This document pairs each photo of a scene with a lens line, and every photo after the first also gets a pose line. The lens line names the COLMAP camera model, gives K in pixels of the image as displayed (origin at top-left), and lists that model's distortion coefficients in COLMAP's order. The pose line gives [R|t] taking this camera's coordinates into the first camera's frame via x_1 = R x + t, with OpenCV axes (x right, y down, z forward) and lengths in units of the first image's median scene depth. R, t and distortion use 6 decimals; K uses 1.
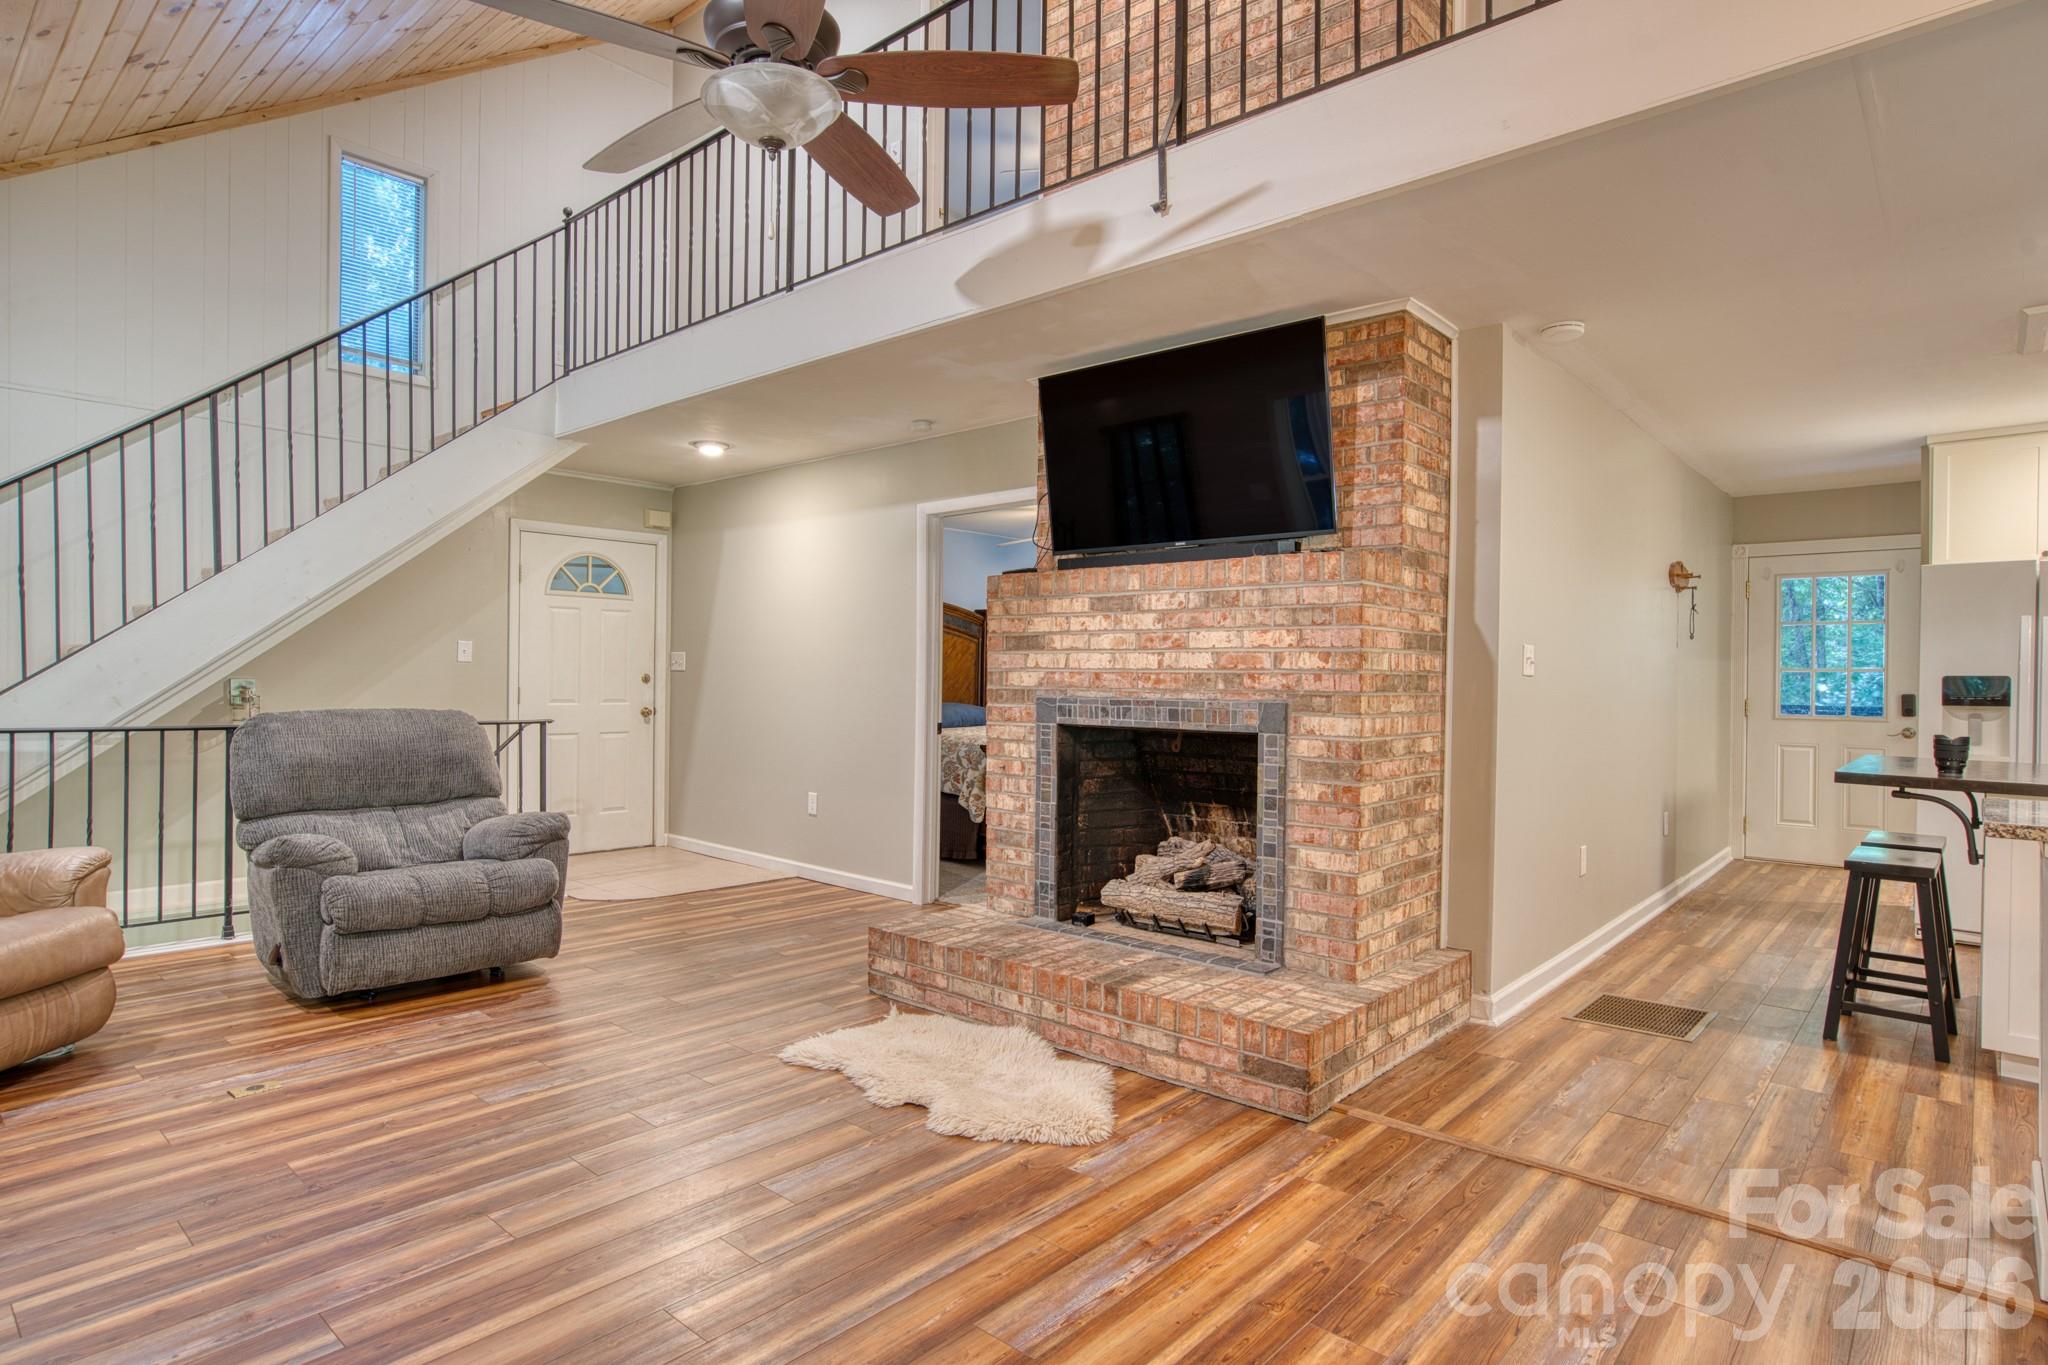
lens RADIAL K [[1093.2, 0, 1024.0], [0, 1093.2, 682.5], [0, 0, 1]] dist [-0.036874, 0.023182]
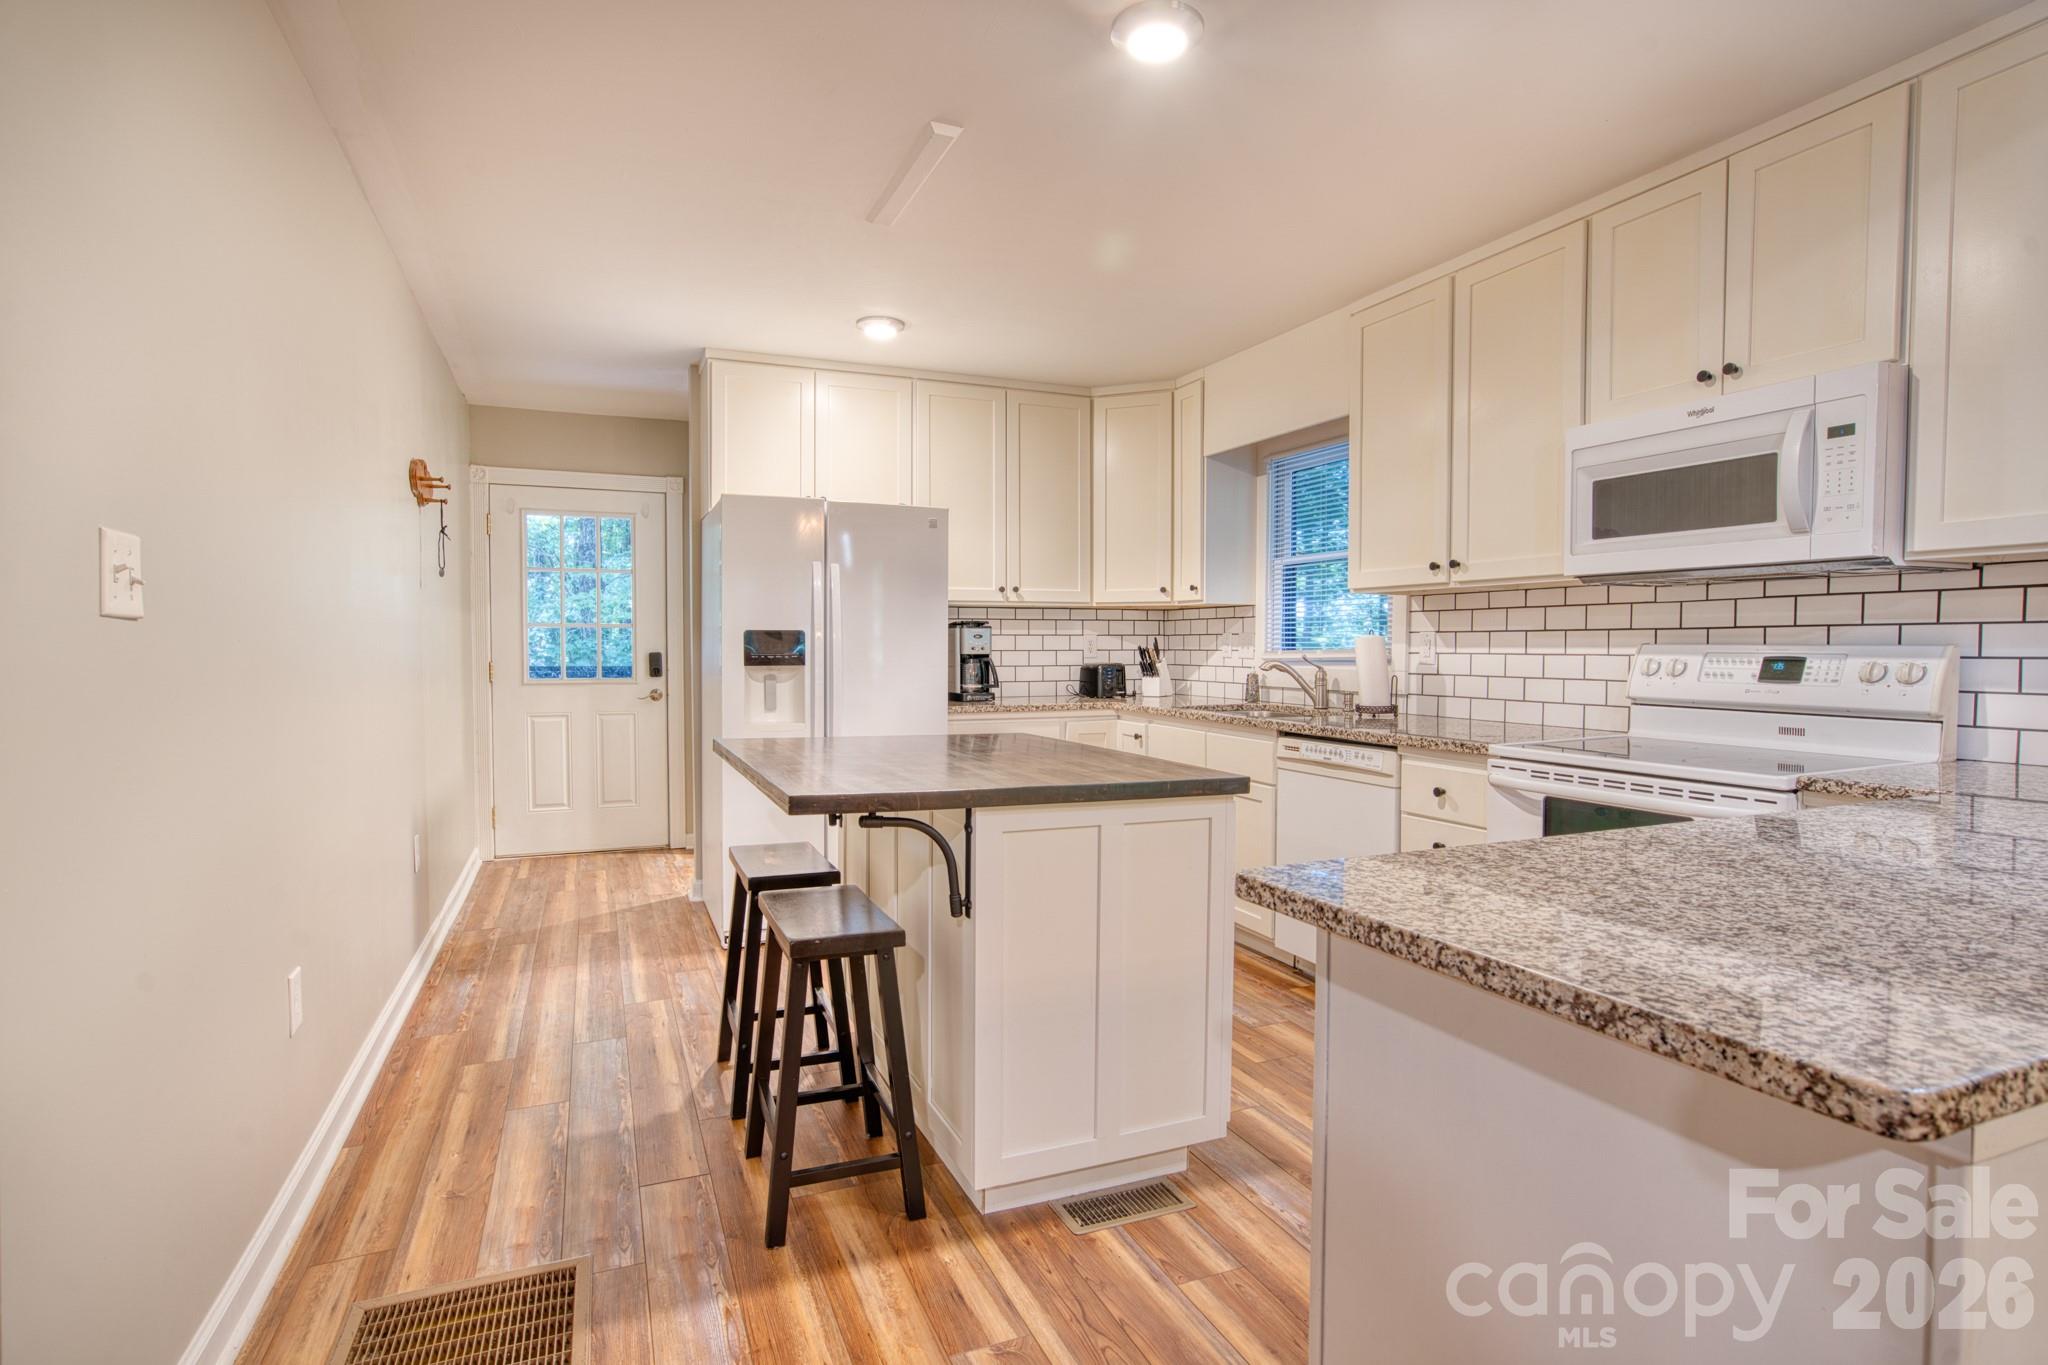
lens RADIAL K [[1024.2, 0, 1018.6], [0, 1024.2, 682.7], [0, 0, 1]] dist [-0.047232, 0.023255]
pose [[0.431739, -0.041057, 0.901064, 0.303912], [0.005662, 0.999067, 0.042810, 0.002791], [-0.901981, -0.013381, 0.431569, 0.610721]]
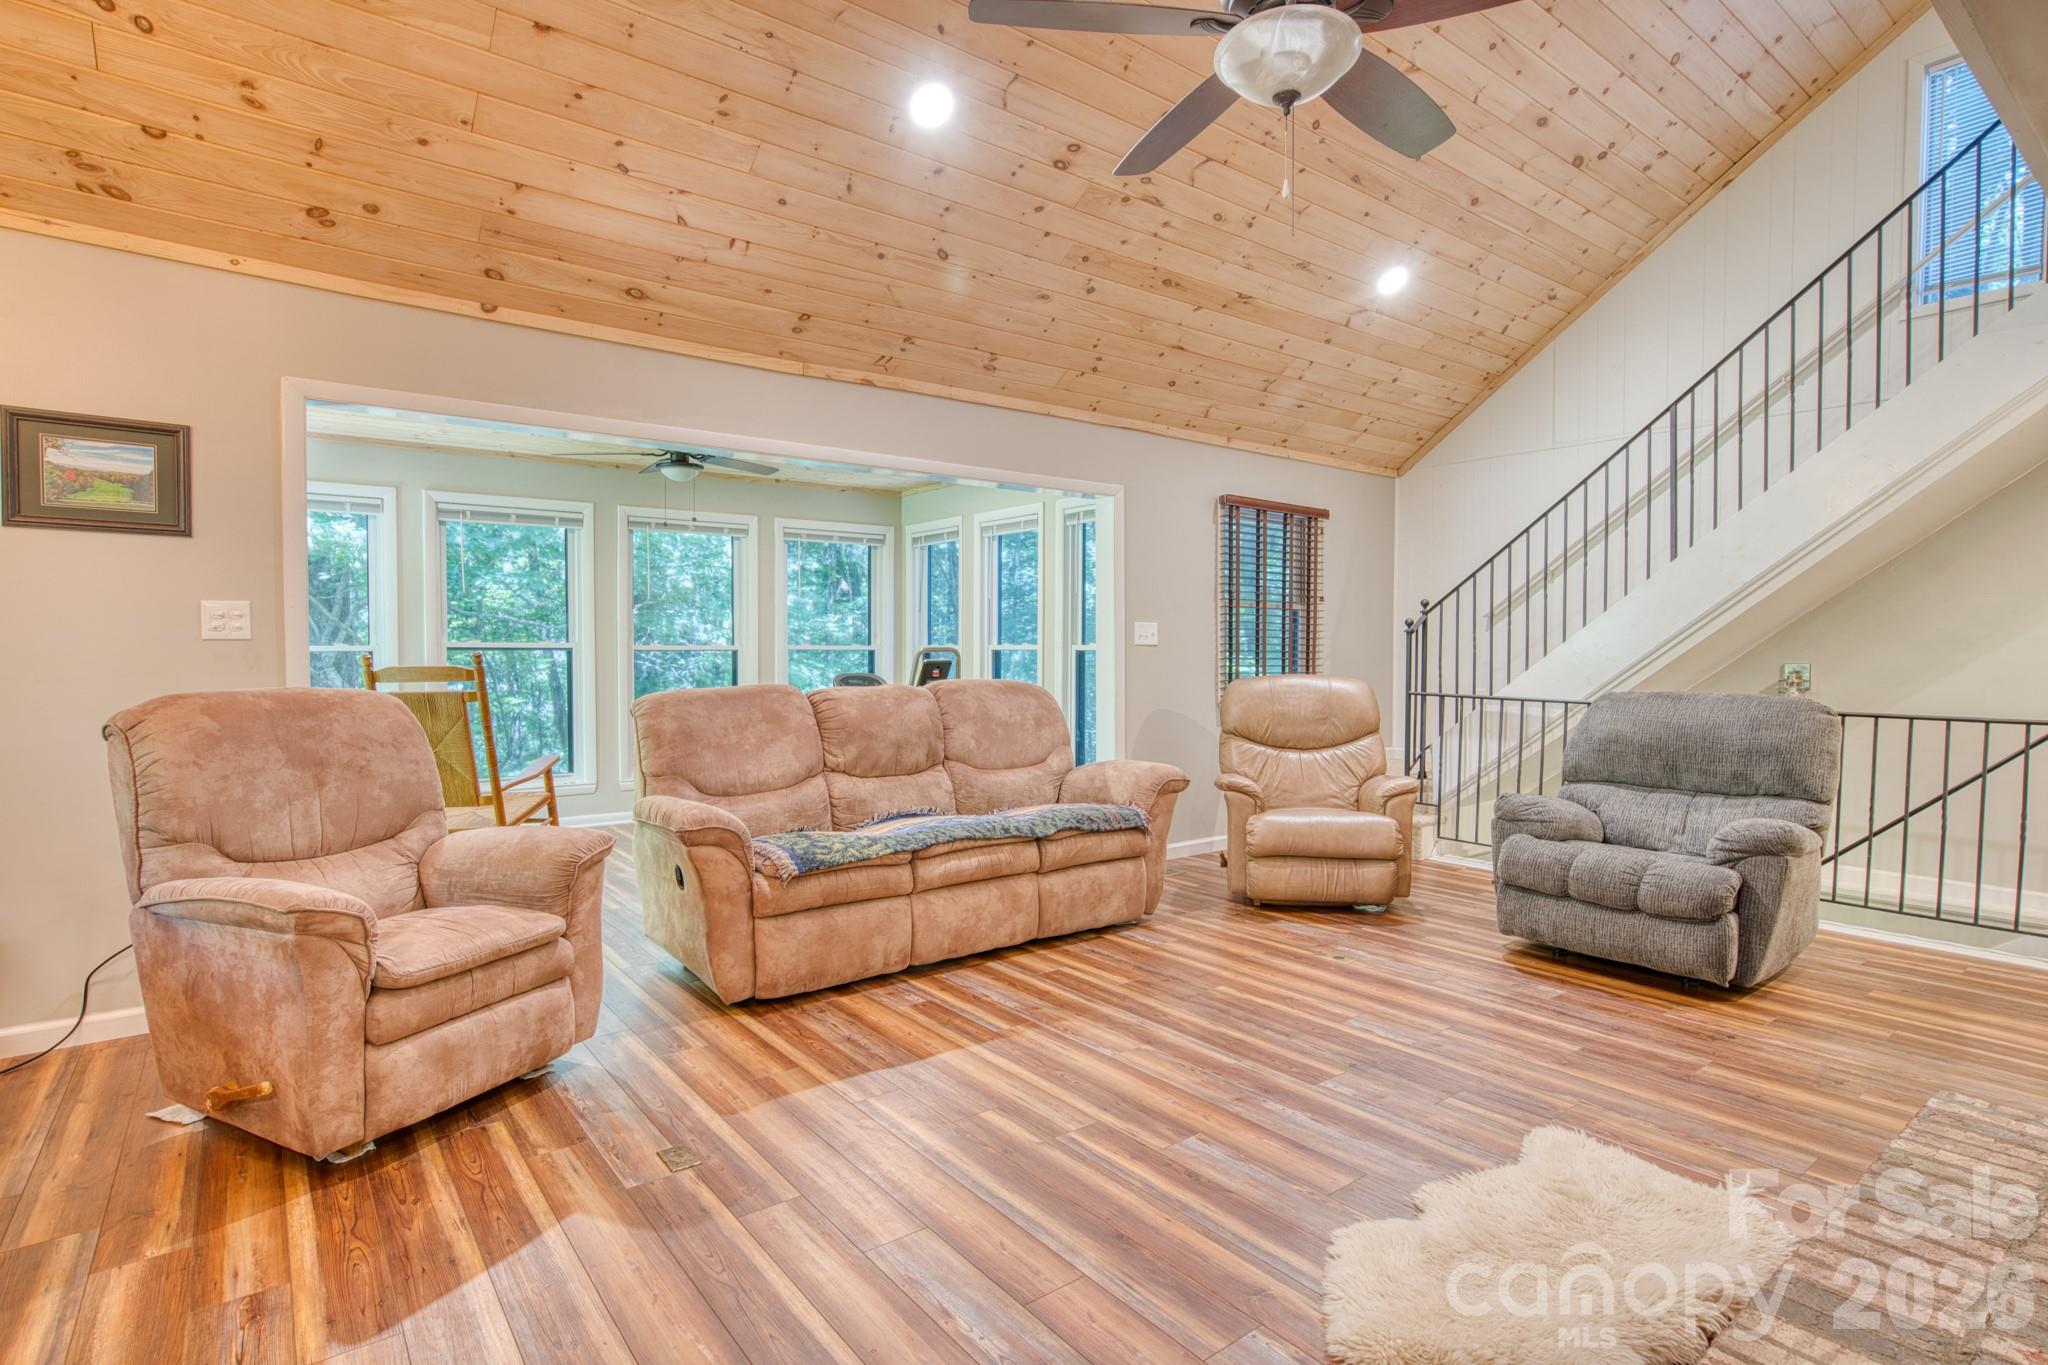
lens RADIAL K [[1024.2, 0, 1018.6], [0, 1024.2, 682.7], [0, 0, 1]] dist [-0.047232, 0.023255]
pose [[-0.188709, 0.015991, -0.981903, 0.493603], [-0.011274, 0.999766, 0.018449, 0.006697], [0.981968, 0.014551, -0.188484, 0.666848]]
